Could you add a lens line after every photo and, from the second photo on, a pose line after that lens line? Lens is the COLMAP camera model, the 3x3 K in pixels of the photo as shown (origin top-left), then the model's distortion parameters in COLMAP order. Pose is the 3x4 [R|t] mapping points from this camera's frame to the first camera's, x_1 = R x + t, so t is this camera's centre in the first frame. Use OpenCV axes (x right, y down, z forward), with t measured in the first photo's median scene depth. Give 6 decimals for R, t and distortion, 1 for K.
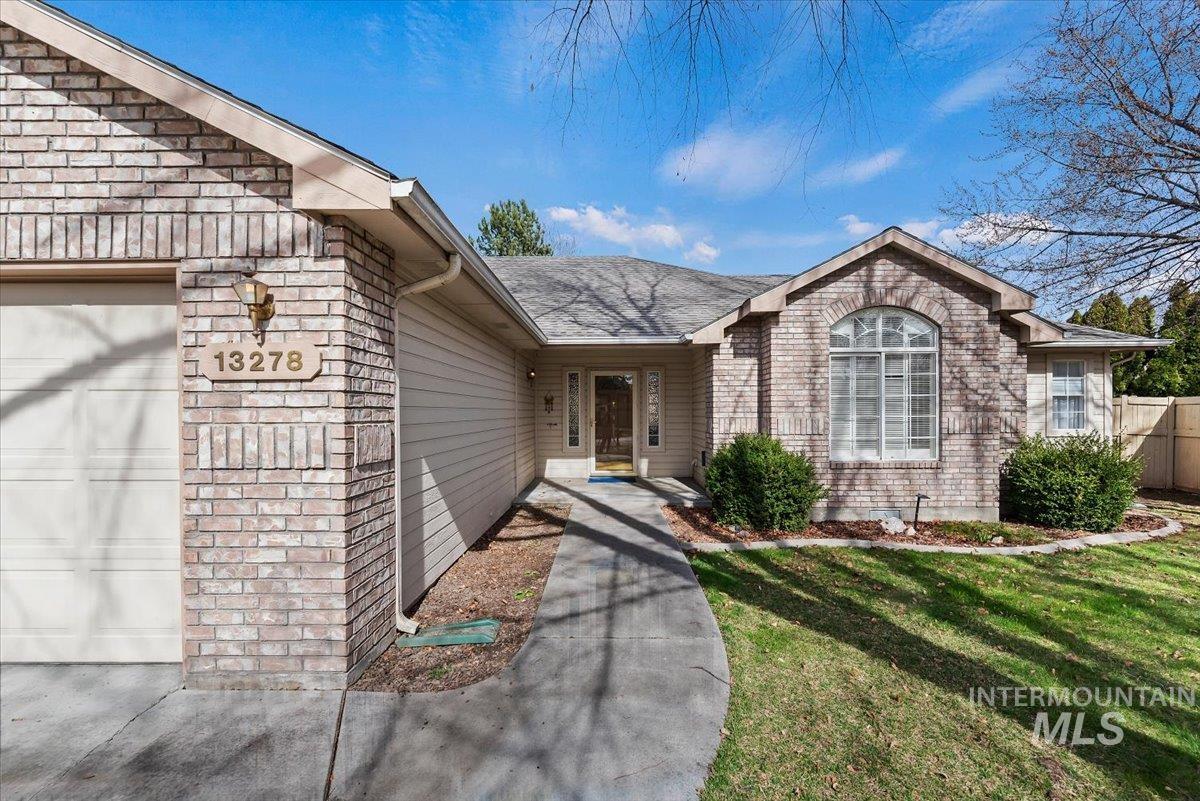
lens RADIAL K [[532.8, 0, 603.4], [0, 532.8, 408.5], [0, 0, 1]] dist [0.003386, 0.000484]
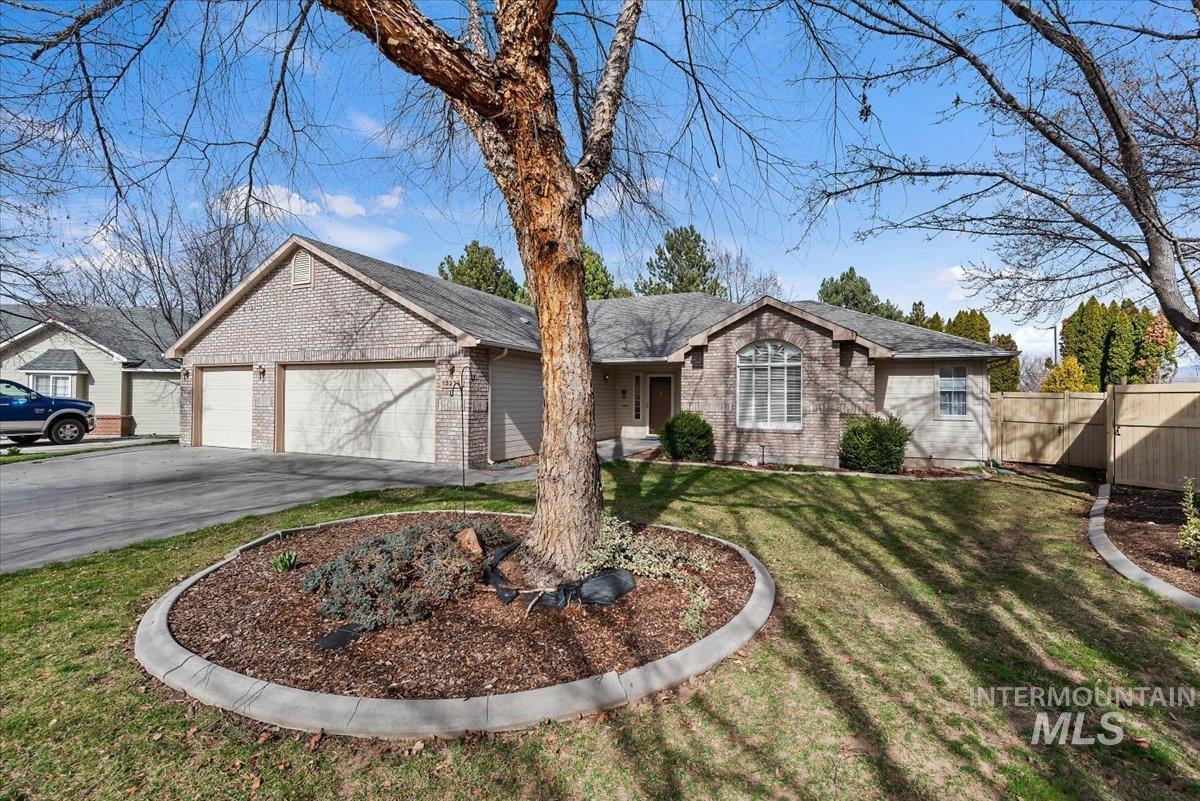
lens RADIAL K [[532.8, 0, 605.2], [0, 532.8, 389.2], [0, 0, 1]] dist [0.003386, 0.000484]
pose [[0.911359, 0.003468, -0.411599, 0.780509], [-0.009440, 0.999878, -0.012476, -0.002527], [0.411505, 0.015256, 0.911280, -0.821715]]
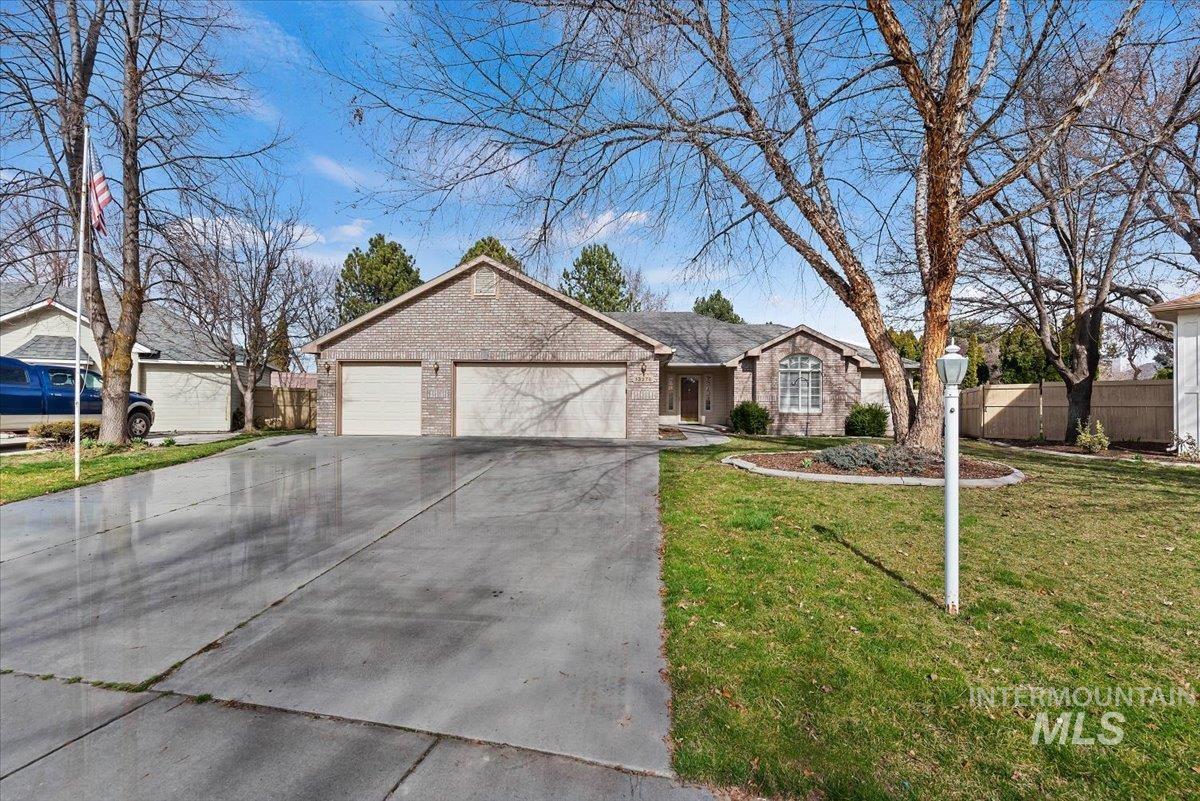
lens RADIAL K [[532.8, 0, 603.4], [0, 532.8, 396.1], [0, 0, 1]] dist [0.003386, 0.000484]
pose [[0.997656, 0.010100, -0.067684, -0.267864], [-0.010441, 0.999934, -0.004694, 0.043021], [0.067632, 0.005390, 0.997696, -1.733733]]
